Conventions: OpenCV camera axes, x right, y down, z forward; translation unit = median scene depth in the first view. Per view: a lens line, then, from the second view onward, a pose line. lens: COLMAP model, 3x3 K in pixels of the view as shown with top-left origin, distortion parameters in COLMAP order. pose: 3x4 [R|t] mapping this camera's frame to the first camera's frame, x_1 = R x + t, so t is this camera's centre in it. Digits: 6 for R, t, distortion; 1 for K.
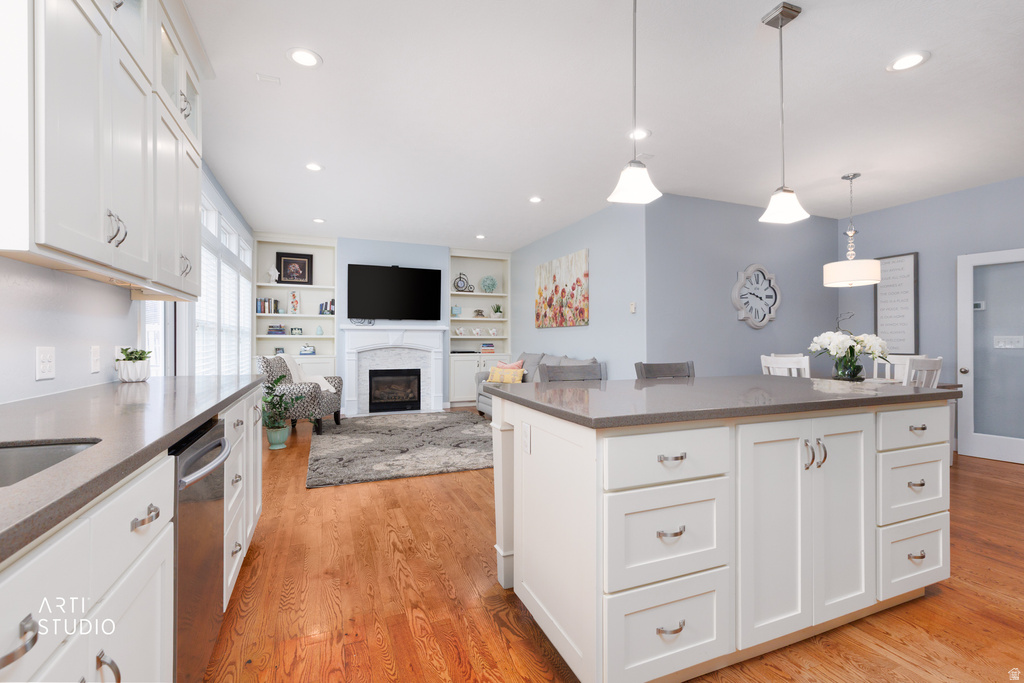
lens RADIAL K [[464.1, 0, 511.0], [0, 464.1, 337.7], [0, 0, 1]] dist [0.009209, -0.000447]
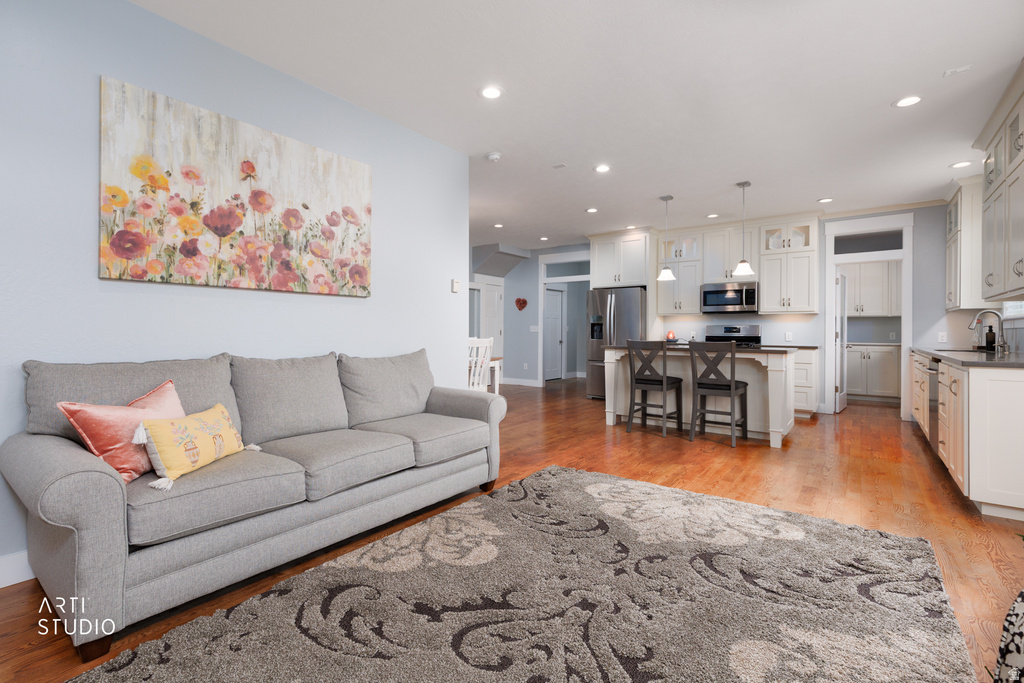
lens RADIAL K [[464.1, 0, 509.9], [0, 464.1, 330.9], [0, 0, 1]] dist [0.009209, -0.000447]
pose [[-0.521291, -0.006725, 0.853353, -0.465507], [-0.012297, 0.999924, 0.000368, 0.013728], [-0.853290, -0.010302, -0.521334, 1.259877]]
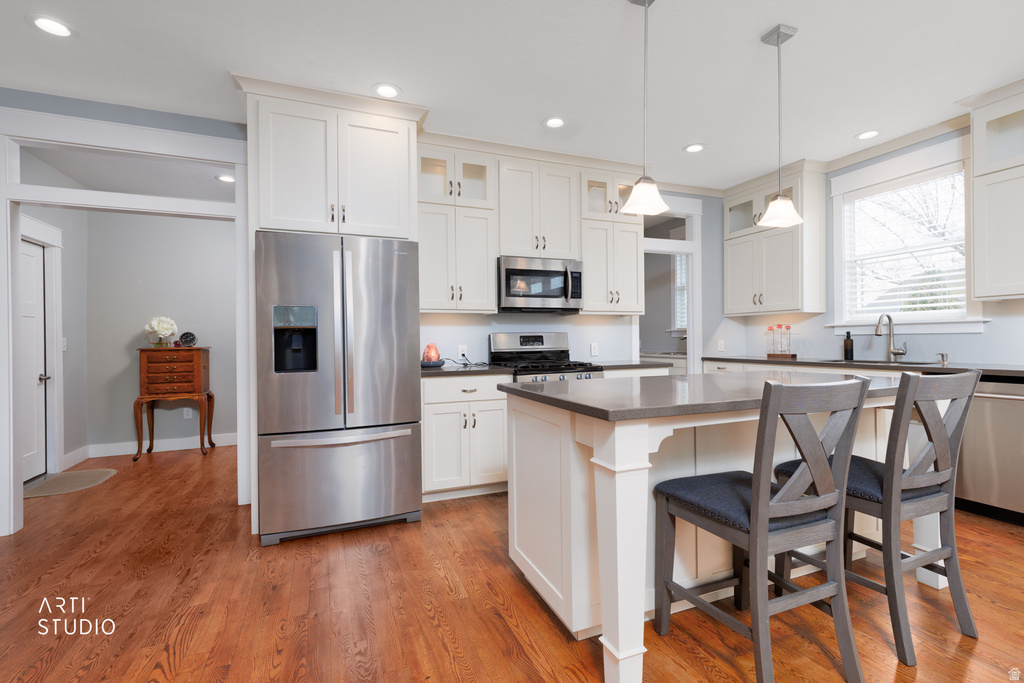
lens RADIAL K [[464.1, 0, 514.6], [0, 464.1, 340.5], [0, 0, 1]] dist [0.009209, -0.000447]
pose [[-0.999823, 0.008264, -0.016915, 0.337880], [0.008258, 0.999966, 0.000447, 0.003477], [0.016918, 0.000308, -0.999857, 0.823815]]
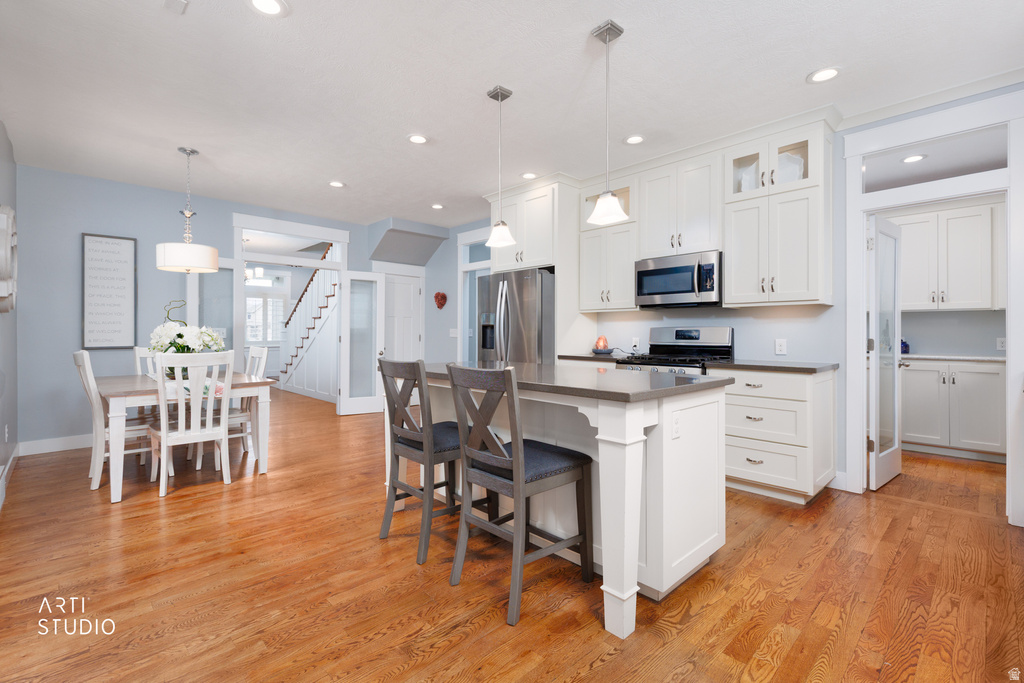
lens RADIAL K [[464.1, 0, 518.1], [0, 464.1, 331.6], [0, 0, 1]] dist [0.009209, -0.000447]
pose [[-0.382369, -0.001183, 0.924009, -0.293384], [-0.006807, 0.999976, -0.001536, 0.001588], [-0.923985, -0.006877, -0.382368, 0.626285]]
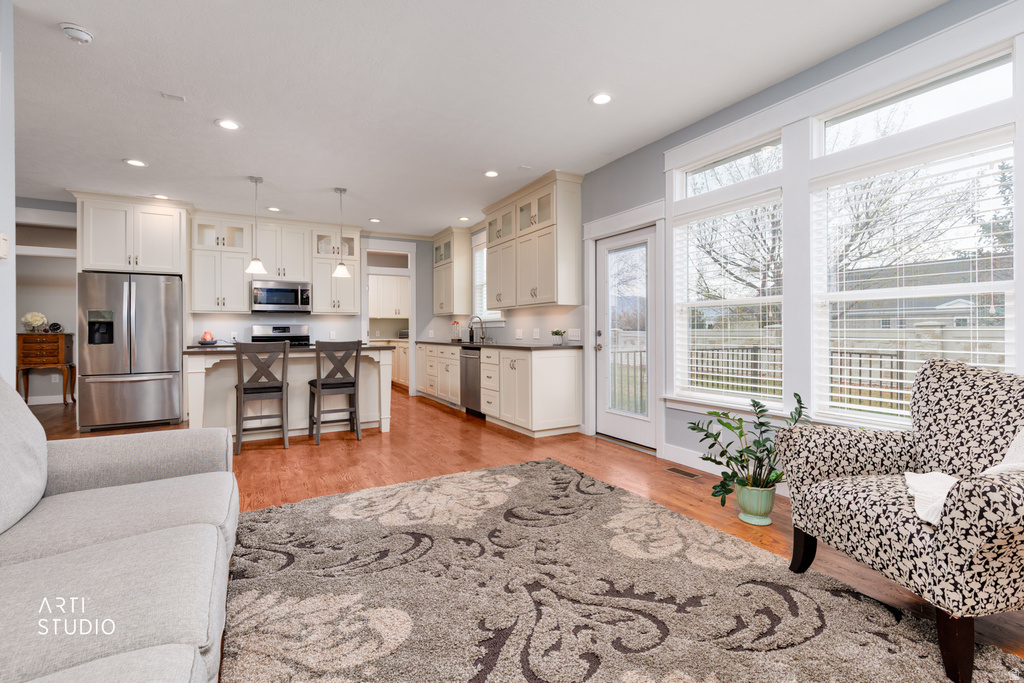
lens RADIAL K [[464.1, 0, 511.4], [0, 464.1, 331.6], [0, 0, 1]] dist [0.009209, -0.000447]
pose [[-0.990949, 0.001689, -0.134230, -0.140977], [0.002341, 0.999986, -0.004701, 0.016389], [0.134221, -0.004973, -0.990939, 1.389910]]
